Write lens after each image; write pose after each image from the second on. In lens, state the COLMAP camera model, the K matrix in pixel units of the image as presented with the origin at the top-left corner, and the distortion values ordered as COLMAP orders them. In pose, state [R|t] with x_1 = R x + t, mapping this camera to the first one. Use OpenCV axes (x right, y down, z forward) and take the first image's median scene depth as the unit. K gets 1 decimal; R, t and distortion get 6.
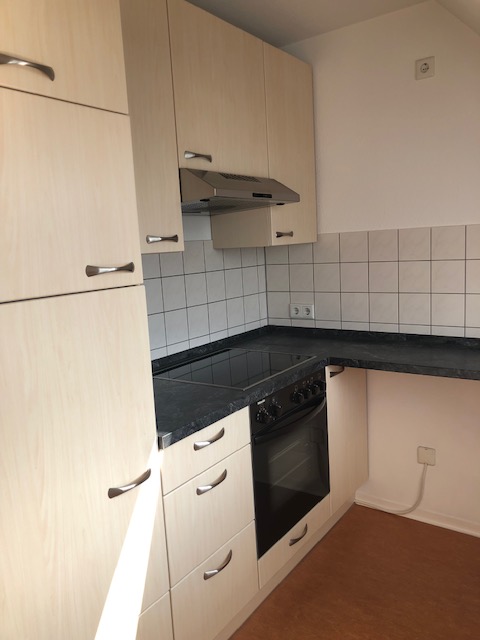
lens RADIAL K [[528.5, 0, 237.5], [0, 528.5, 323.8], [0, 0, 1]] dist [0.074085, -0.117061]
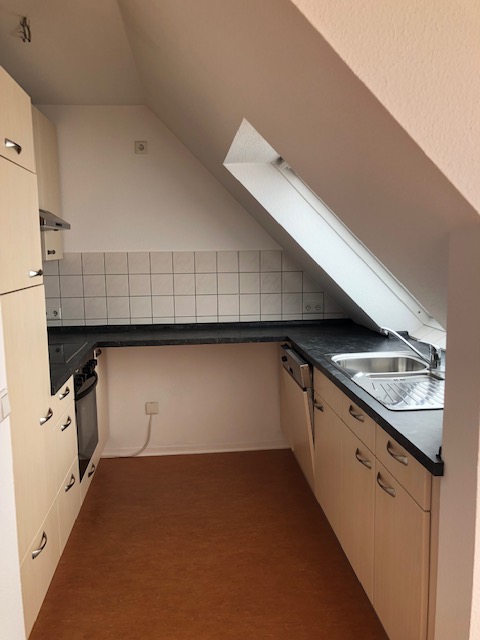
lens RADIAL K [[528.5, 0, 241.8], [0, 528.5, 318.9], [0, 0, 1]] dist [0.074085, -0.117061]
pose [[0.753644, -0.044442, 0.655778, -0.400276], [0.074642, 0.997044, -0.018211, 0.050047], [-0.653031, 0.062673, 0.754734, -0.266619]]
